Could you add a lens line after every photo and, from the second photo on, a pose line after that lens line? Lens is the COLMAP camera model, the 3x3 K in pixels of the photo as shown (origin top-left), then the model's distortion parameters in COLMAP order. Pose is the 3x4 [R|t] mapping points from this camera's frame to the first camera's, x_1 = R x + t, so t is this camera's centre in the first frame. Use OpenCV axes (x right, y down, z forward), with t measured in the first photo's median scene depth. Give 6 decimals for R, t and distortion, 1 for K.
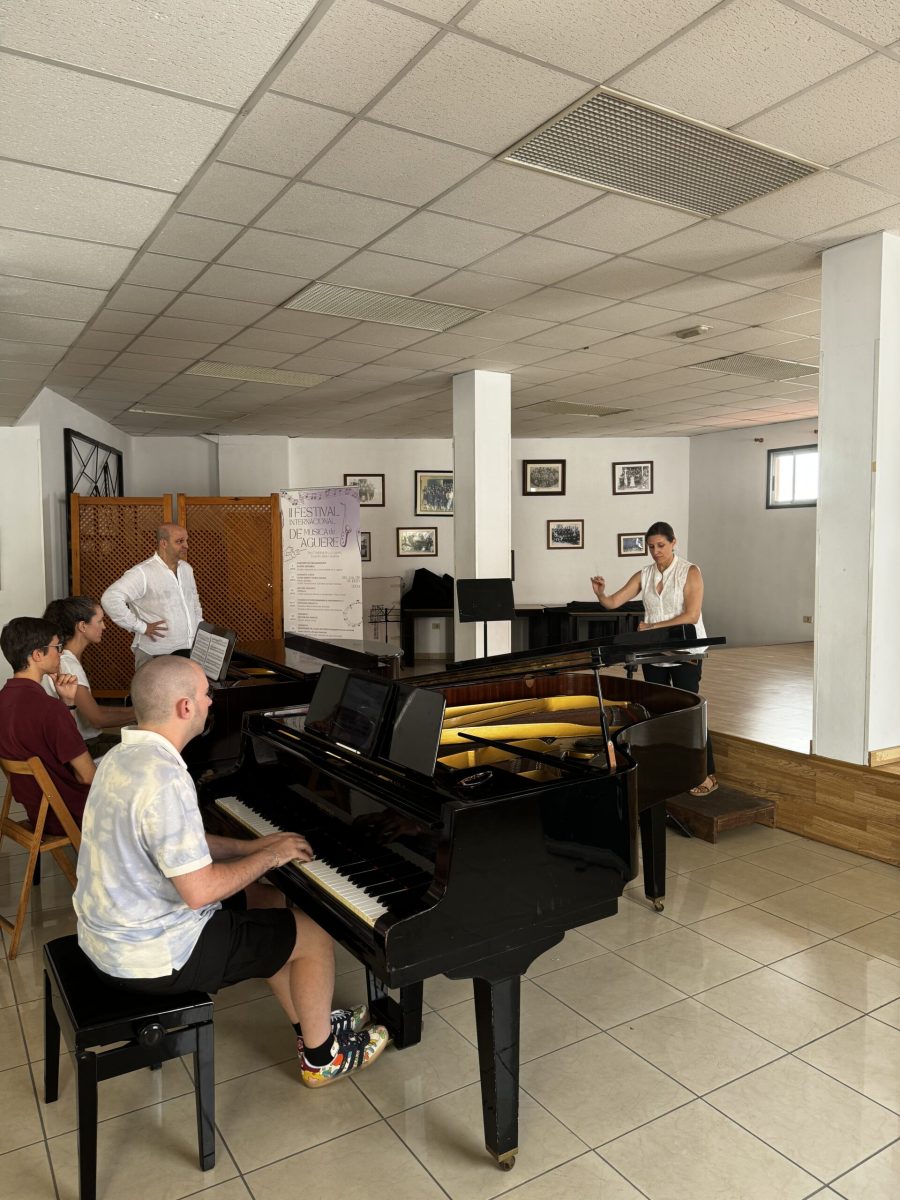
lens RADIAL K [[843.1, 0, 448.2], [0, 843.1, 609.8], [0, 0, 1]] dist [0.100237, -0.113007]
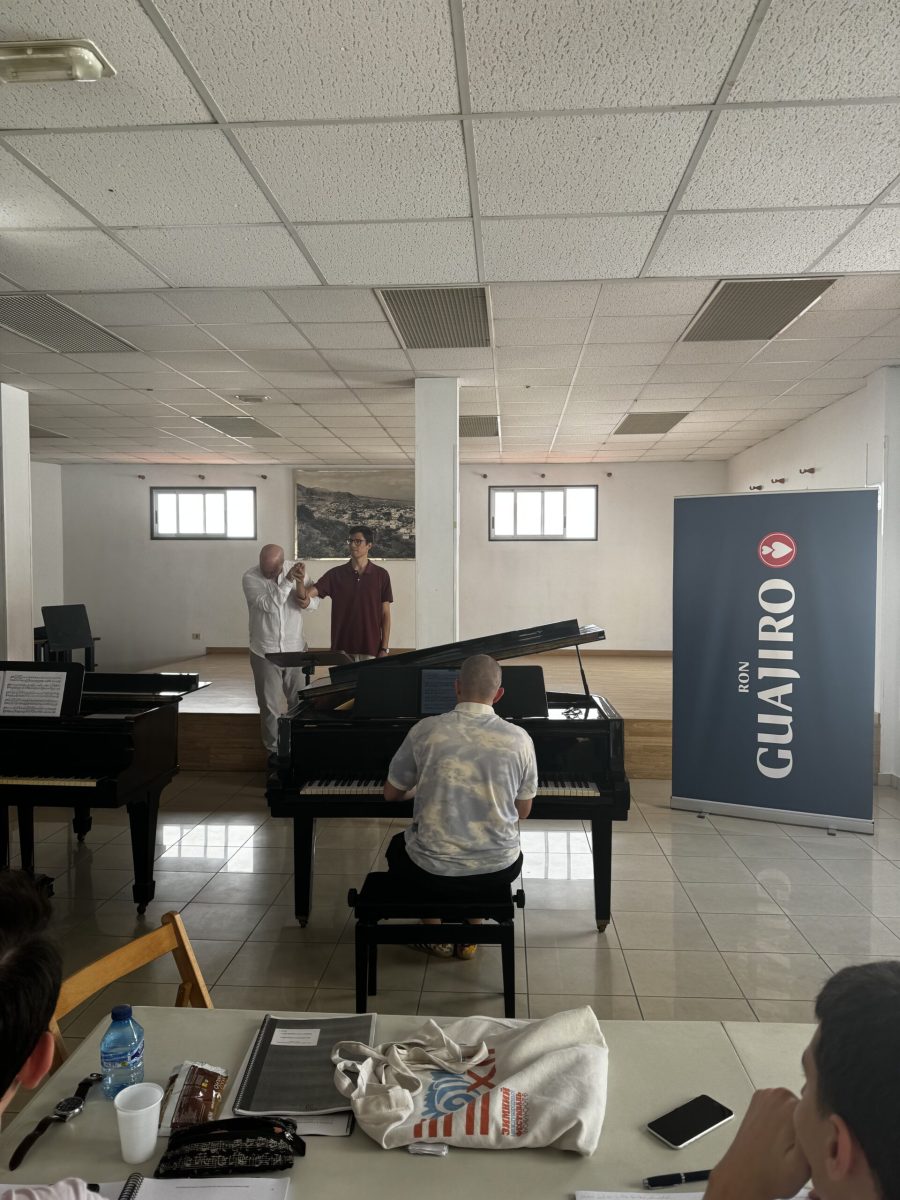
lens RADIAL K [[843.1, 0, 454.2], [0, 843.1, 598.3], [0, 0, 1]] dist [0.100237, -0.113007]
pose [[0.579909, -0.017934, 0.814484, -0.627157], [0.053724, 0.998423, -0.016266, -0.006043], [-0.812908, 0.053190, 0.579958, 0.086522]]
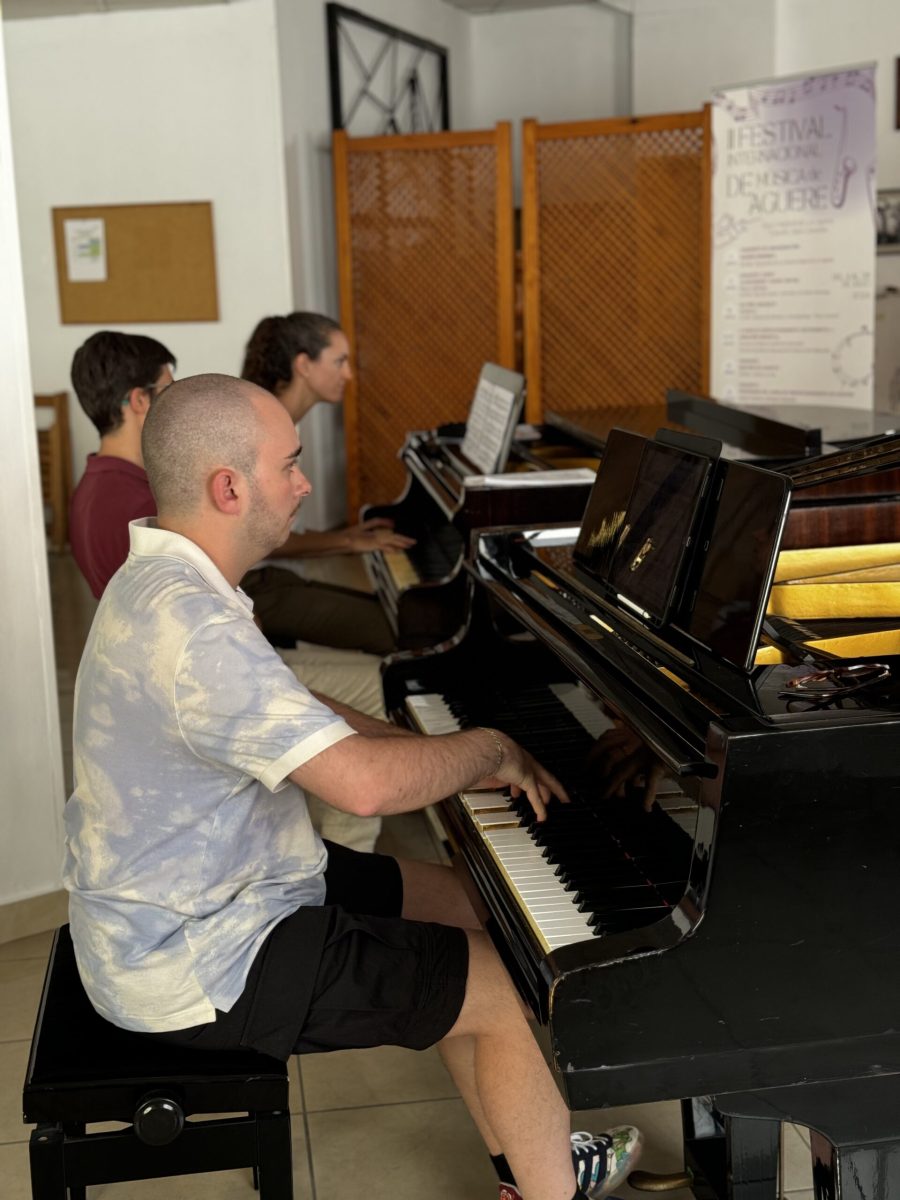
lens RADIAL K [[1682.1, 0, 442.3], [0, 1682.1, 608.1], [0, 0, 1]] dist [0.123721, 0.000000]
pose [[0.916716, 0.055525, -0.395662, 0.075344], [-0.002982, 0.991219, 0.132194, 0.024563], [0.399528, -0.120005, 0.908833, 0.074322]]
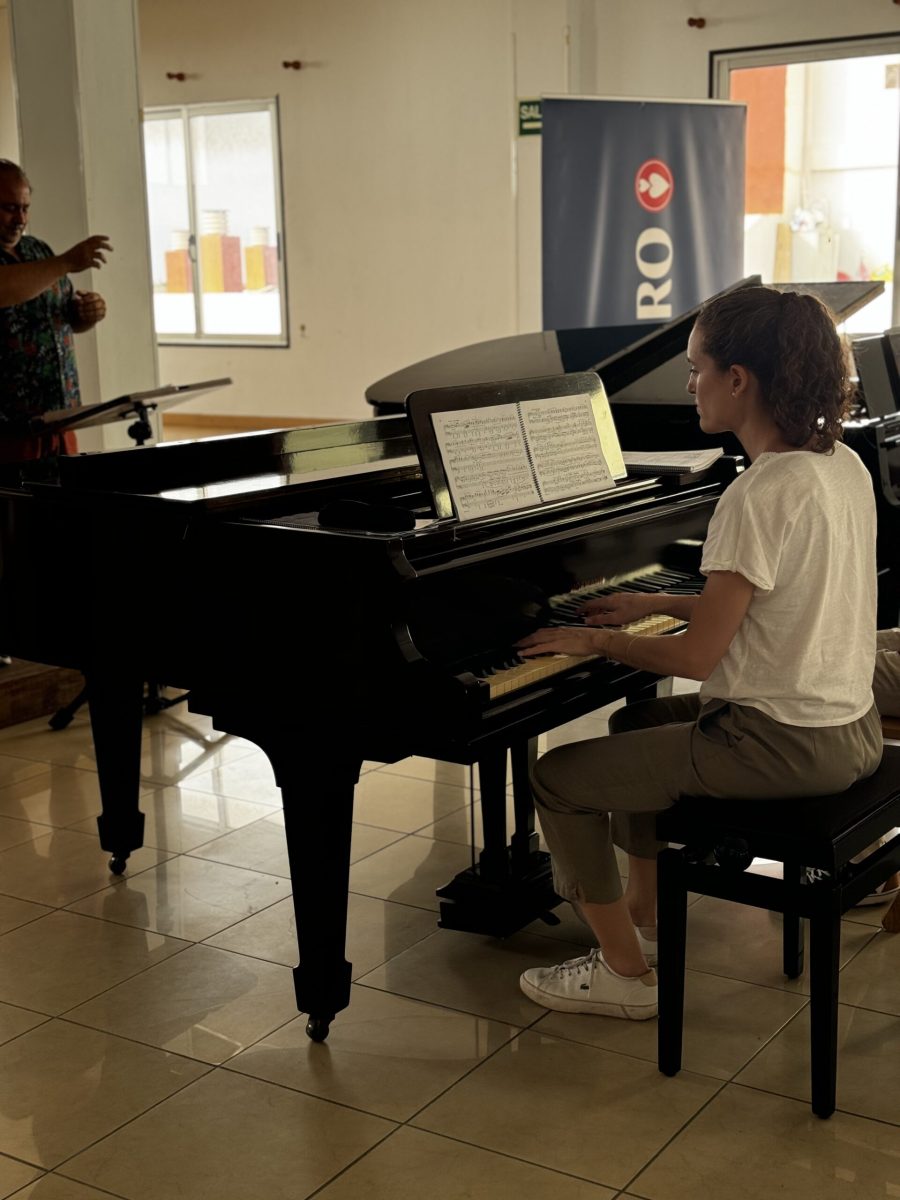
lens RADIAL K [[1682.1, 0, 491.3], [0, 1682.1, 597.9], [0, 0, 1]] dist [0.123721, 0.000000]
pose [[-0.427733, -0.161757, 0.889314, -0.835290], [0.088560, 0.971625, 0.219323, -0.047403], [-0.899556, 0.172569, -0.401271, 1.111253]]
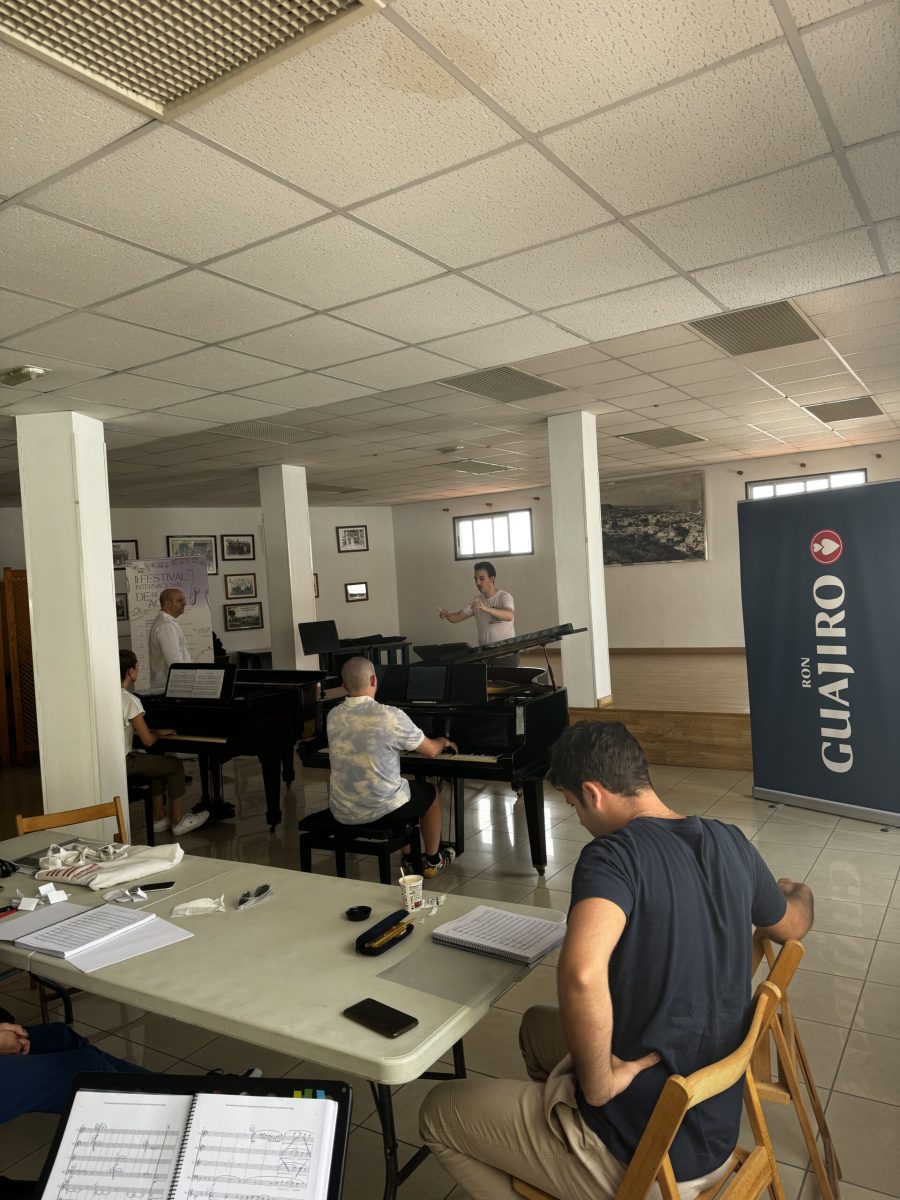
lens RADIAL K [[843.1, 0, 441.6], [0, 843.1, 606.8], [0, 0, 1]] dist [0.100237, -0.113007]
pose [[0.904154, -0.060487, 0.422903, -0.432770], [0.086394, 0.995361, -0.042344, 0.016332], [-0.418380, 0.074822, 0.905185, -0.371772]]
